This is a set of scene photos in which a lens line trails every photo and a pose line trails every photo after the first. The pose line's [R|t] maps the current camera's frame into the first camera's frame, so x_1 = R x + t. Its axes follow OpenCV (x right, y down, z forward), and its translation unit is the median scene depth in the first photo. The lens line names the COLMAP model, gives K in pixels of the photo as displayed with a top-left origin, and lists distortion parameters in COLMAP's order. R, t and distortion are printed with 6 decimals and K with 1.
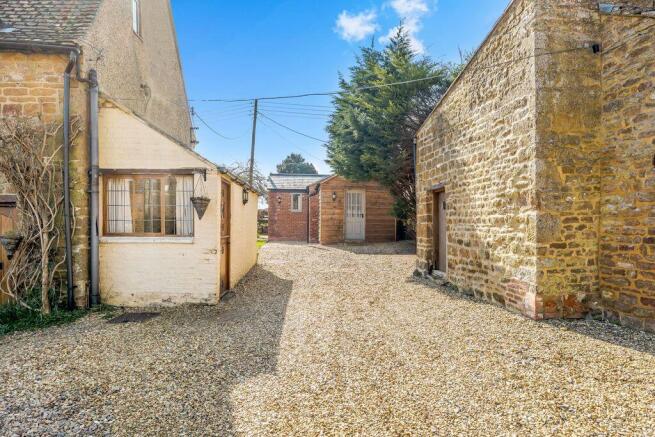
lens RADIAL K [[401.2, 0, 318.6], [0, 401.2, 228.3], [0, 0, 1]] dist [0.003621, 0.000359]
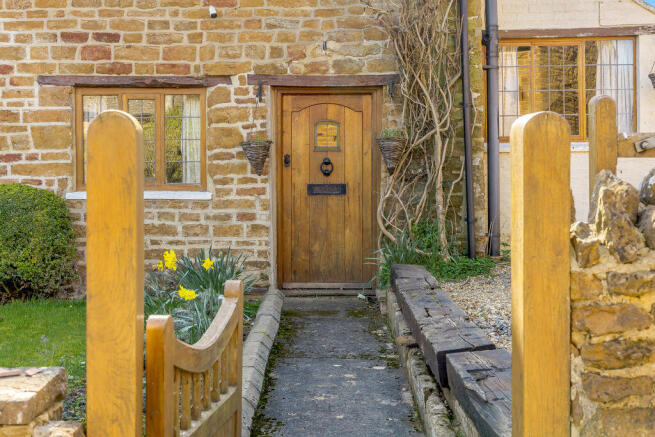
lens RADIAL K [[1012.1, 0, 326.3], [0, 1012.1, 215.1], [0, 0, 1]] dist [0.013866, 0.000000]
pose [[0.995707, -0.005983, -0.092372, -0.675898], [0.008754, 0.999523, 0.029620, 0.087452], [0.092151, -0.030301, 0.995284, -0.582522]]
